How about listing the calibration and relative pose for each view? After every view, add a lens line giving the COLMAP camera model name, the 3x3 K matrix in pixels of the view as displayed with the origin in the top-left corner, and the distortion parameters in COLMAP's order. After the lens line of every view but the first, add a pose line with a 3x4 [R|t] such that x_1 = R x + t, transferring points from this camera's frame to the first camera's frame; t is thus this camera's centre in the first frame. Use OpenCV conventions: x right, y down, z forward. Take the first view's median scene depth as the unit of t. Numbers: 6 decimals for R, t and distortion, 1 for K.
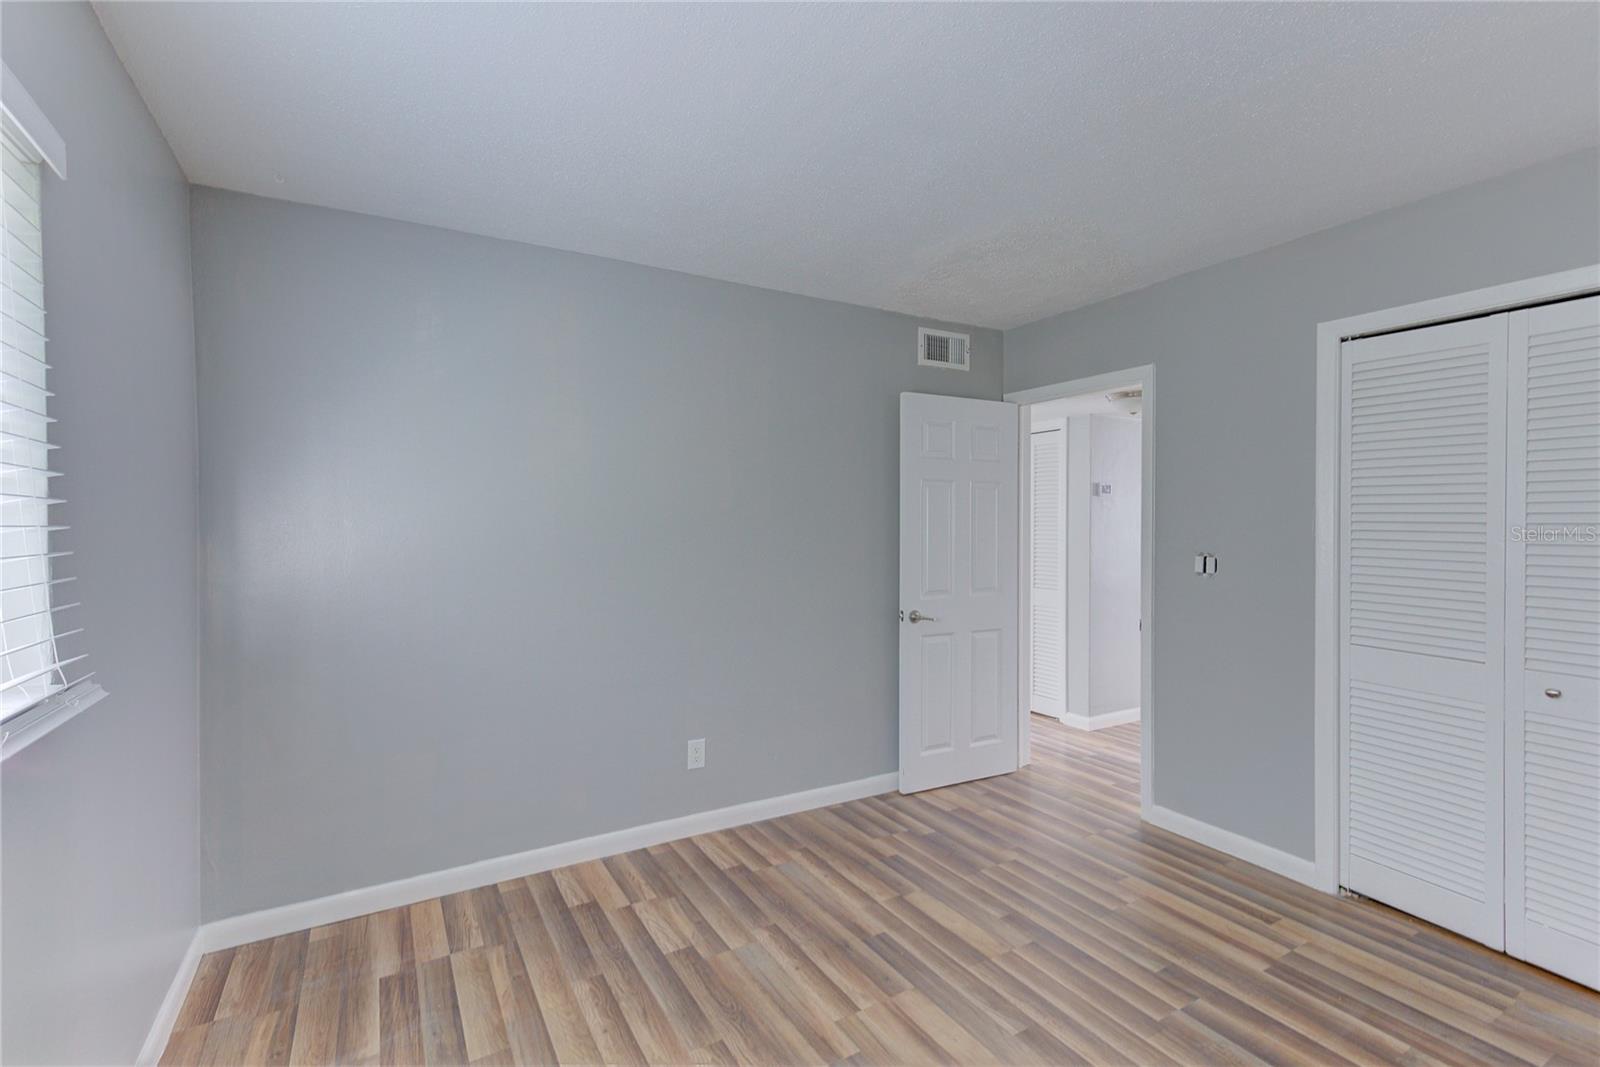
lens RADIAL K [[722.1, 0, 796.8], [0, 722.1, 532.7], [0, 0, 1]] dist [0.022739, 0.000013]
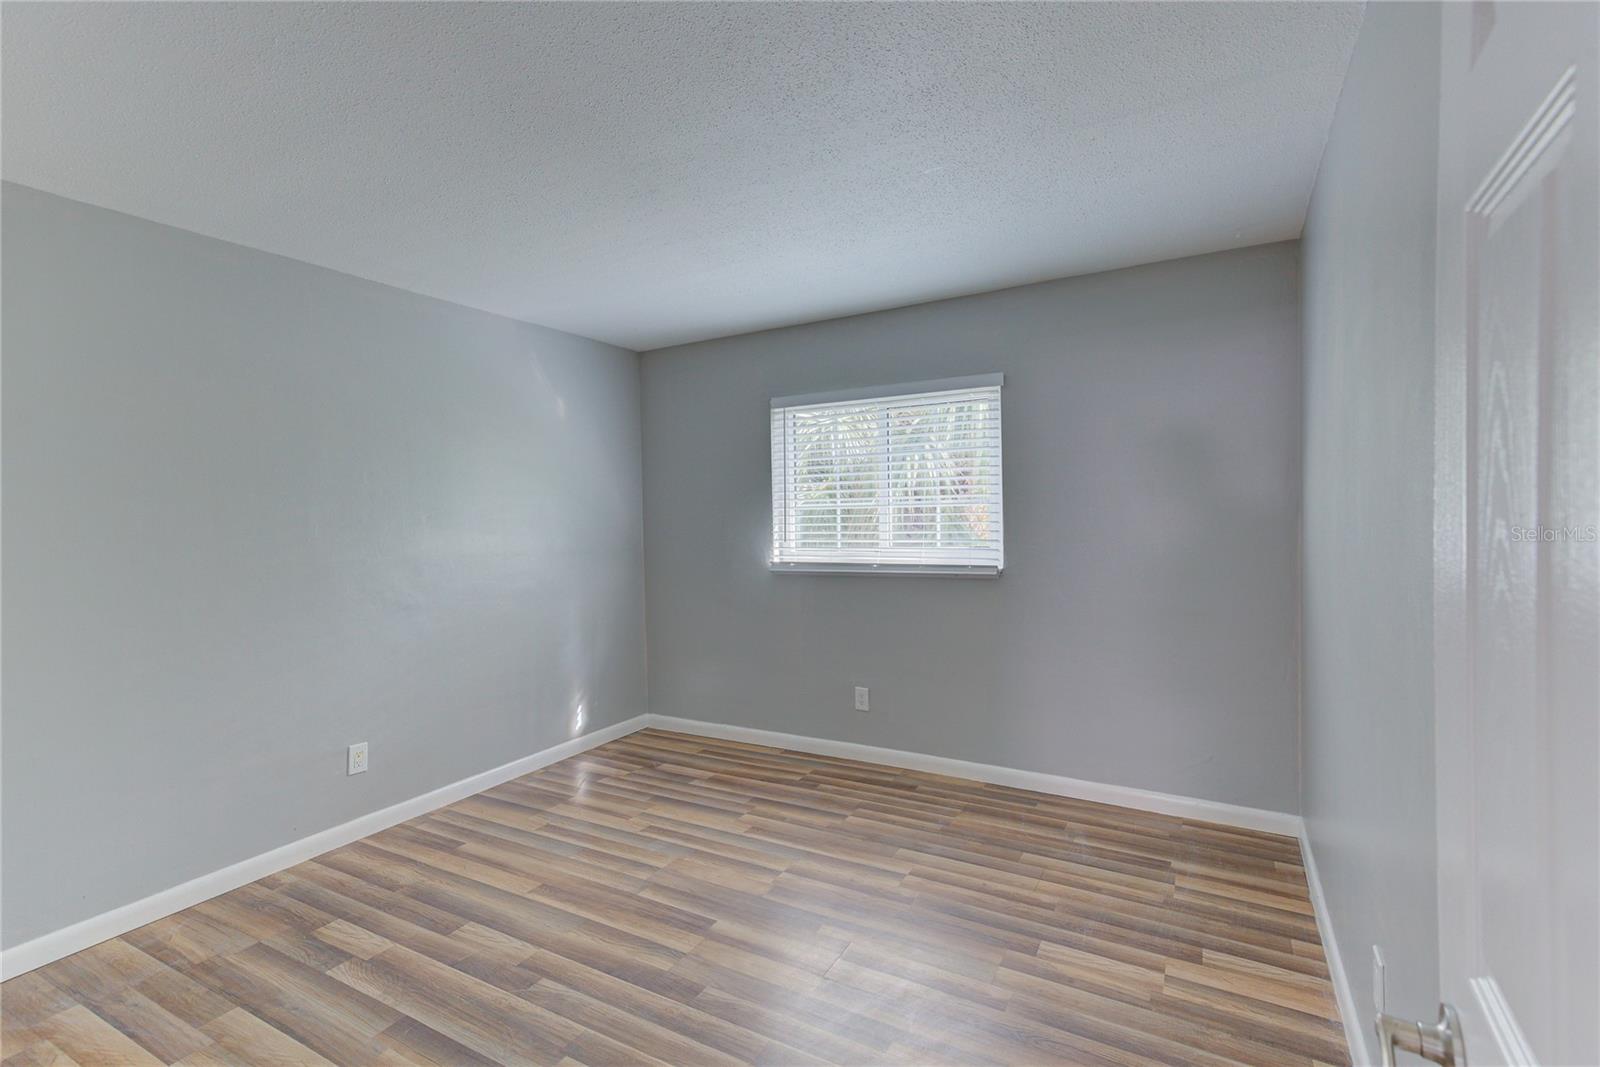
lens RADIAL K [[722.1, 0, 796.8], [0, 722.1, 532.7], [0, 0, 1]] dist [0.022739, 0.000013]
pose [[-0.866571, 0.025361, -0.498409, 0.550699], [0.010057, 0.999393, 0.033367, -0.017797], [0.498952, 0.023903, -0.866300, 1.557450]]
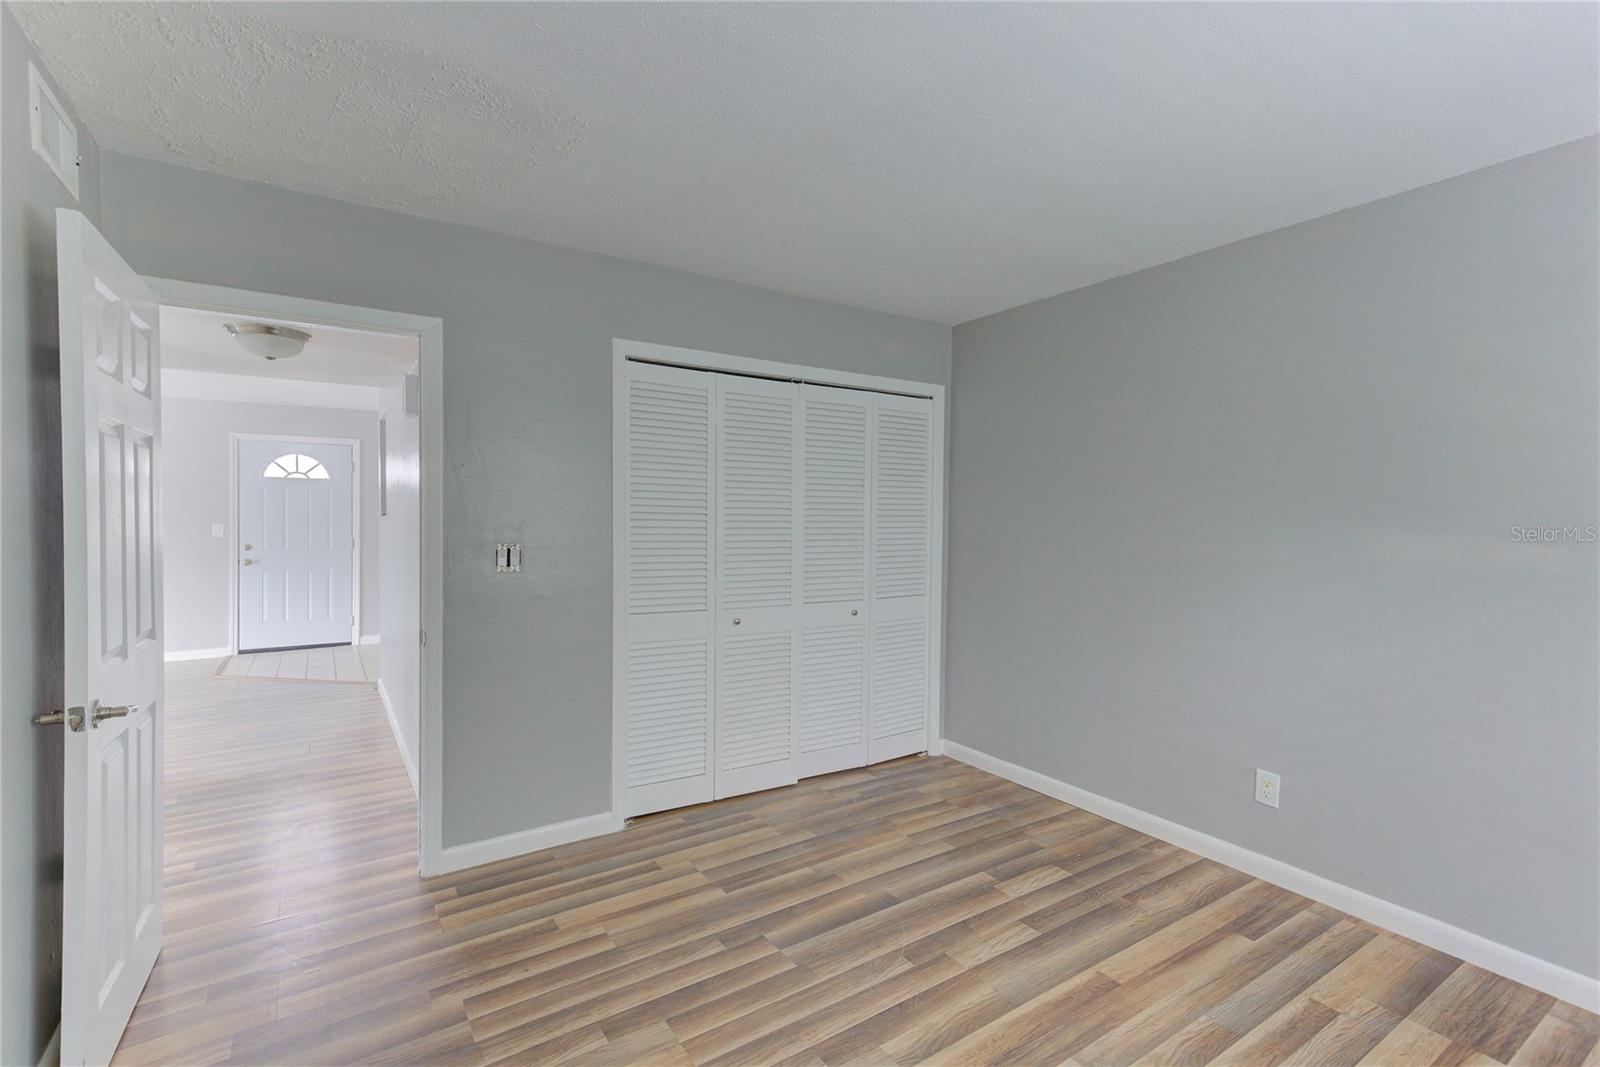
lens RADIAL K [[722.1, 0, 796.8], [0, 722.1, 532.7], [0, 0, 1]] dist [0.022739, 0.000013]
pose [[-0.050584, -0.025477, 0.998395, -0.472030], [0.007189, 0.999639, 0.025873, -0.011272], [-0.998694, 0.008486, -0.050383, 0.848465]]
